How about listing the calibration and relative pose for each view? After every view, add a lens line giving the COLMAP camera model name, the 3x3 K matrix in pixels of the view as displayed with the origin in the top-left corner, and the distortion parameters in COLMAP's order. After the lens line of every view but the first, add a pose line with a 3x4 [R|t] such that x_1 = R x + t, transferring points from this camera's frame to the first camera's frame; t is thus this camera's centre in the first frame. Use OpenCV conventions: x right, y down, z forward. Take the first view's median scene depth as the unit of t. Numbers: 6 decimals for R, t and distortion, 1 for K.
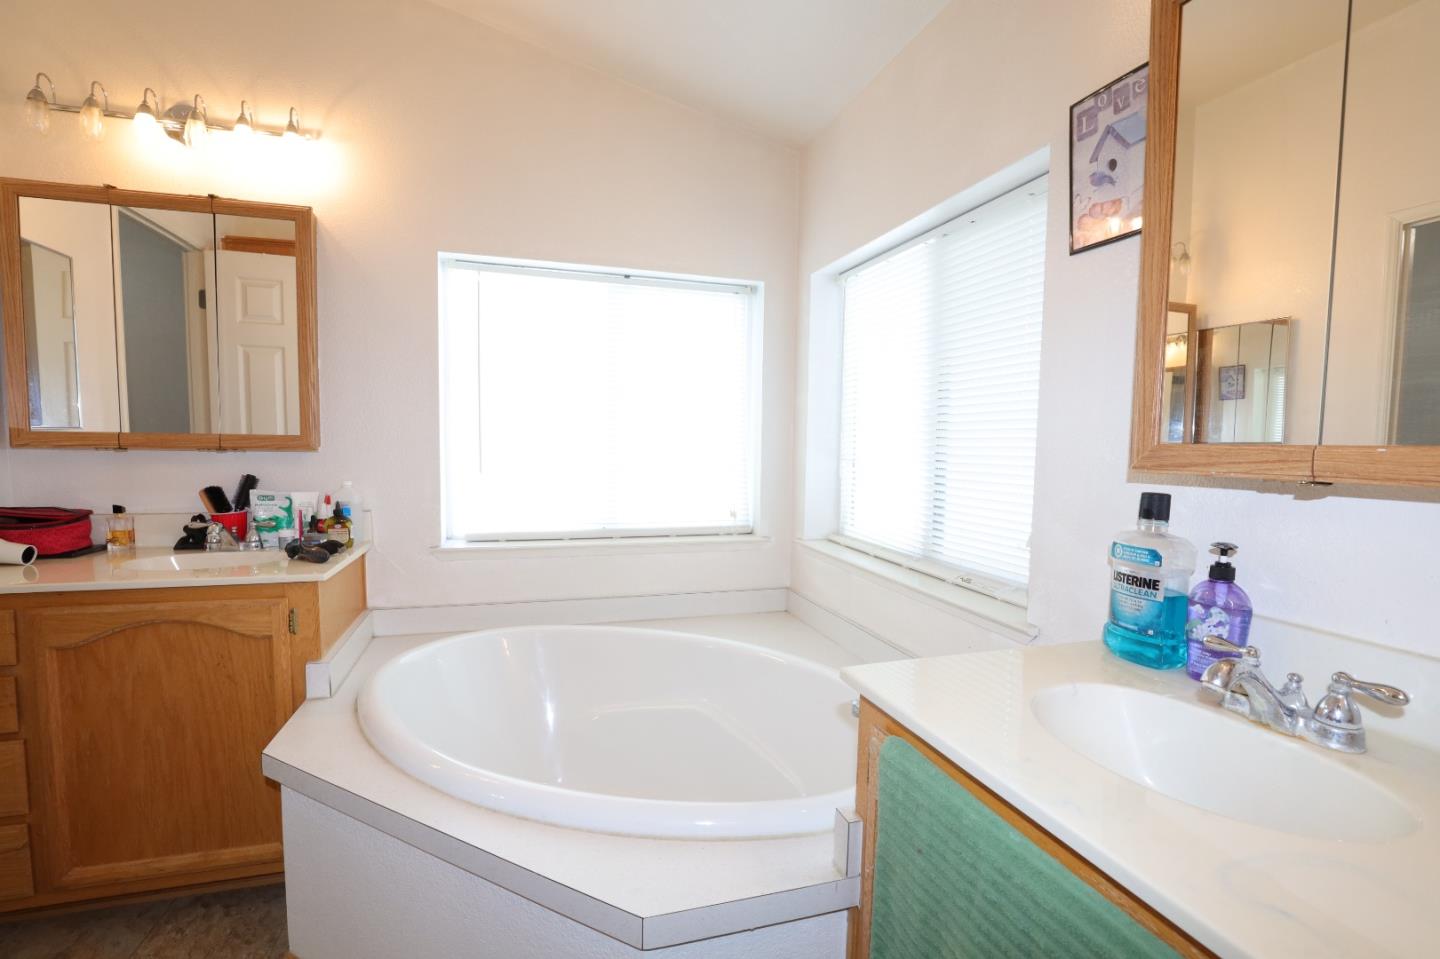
lens RADIAL K [[655.9, 0, 717.4], [0, 655.9, 482.5], [0, 0, 1]] dist [-0.024647, 0.000385]
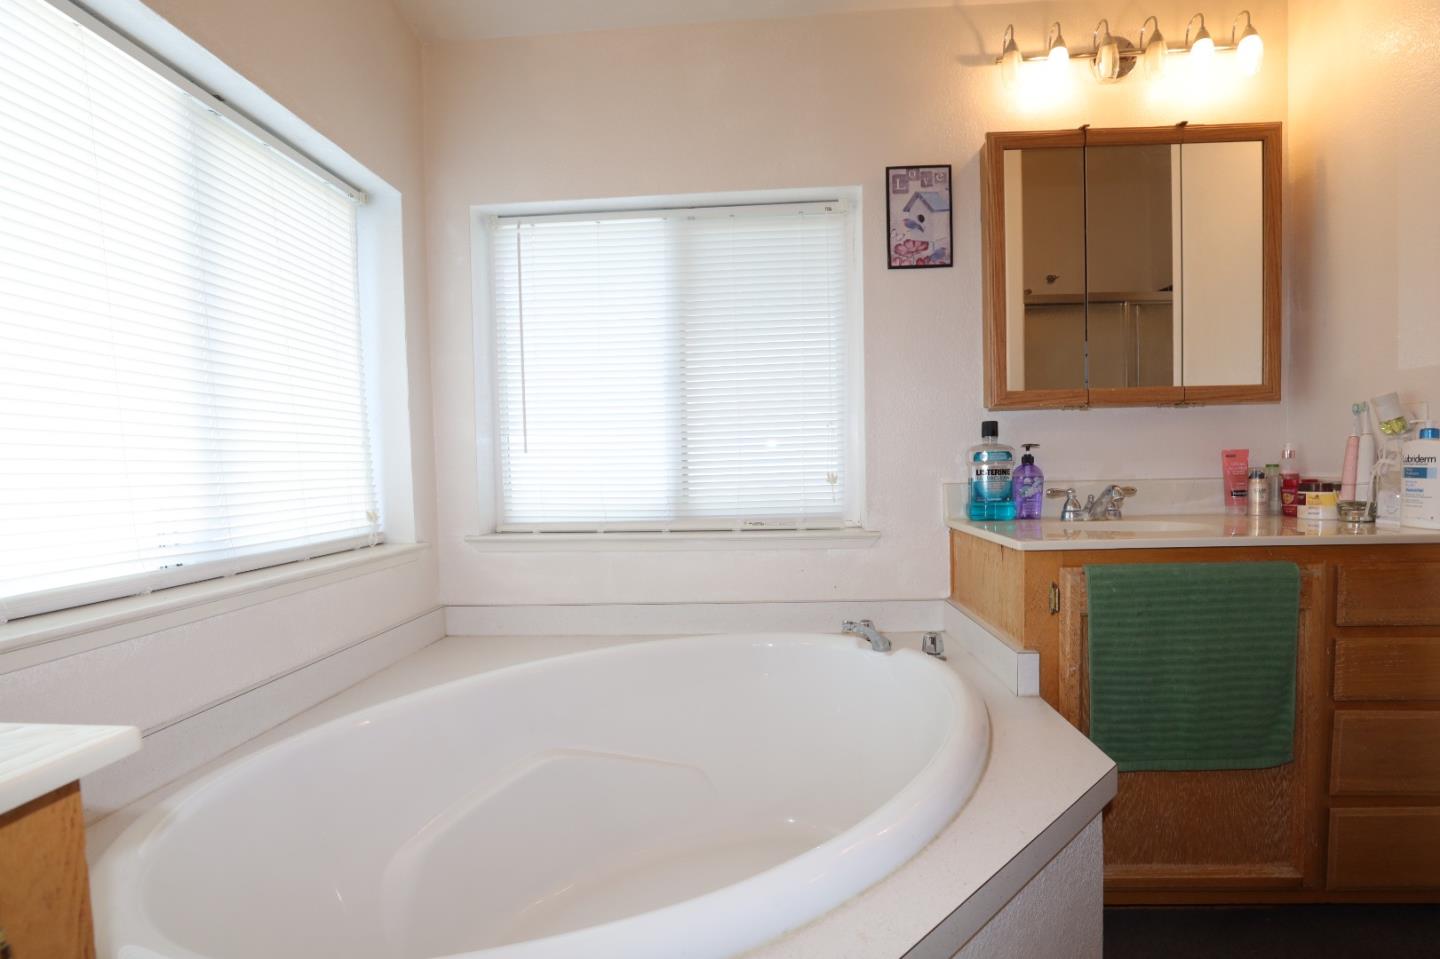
lens RADIAL K [[655.9, 0, 720.1], [0, 655.9, 485.5], [0, 0, 1]] dist [-0.024647, 0.000385]
pose [[0.358280, -0.051958, 0.932167, -1.057980], [0.088539, 0.995841, 0.021477, 0.074944], [-0.929407, 0.074838, 0.361390, 0.920525]]
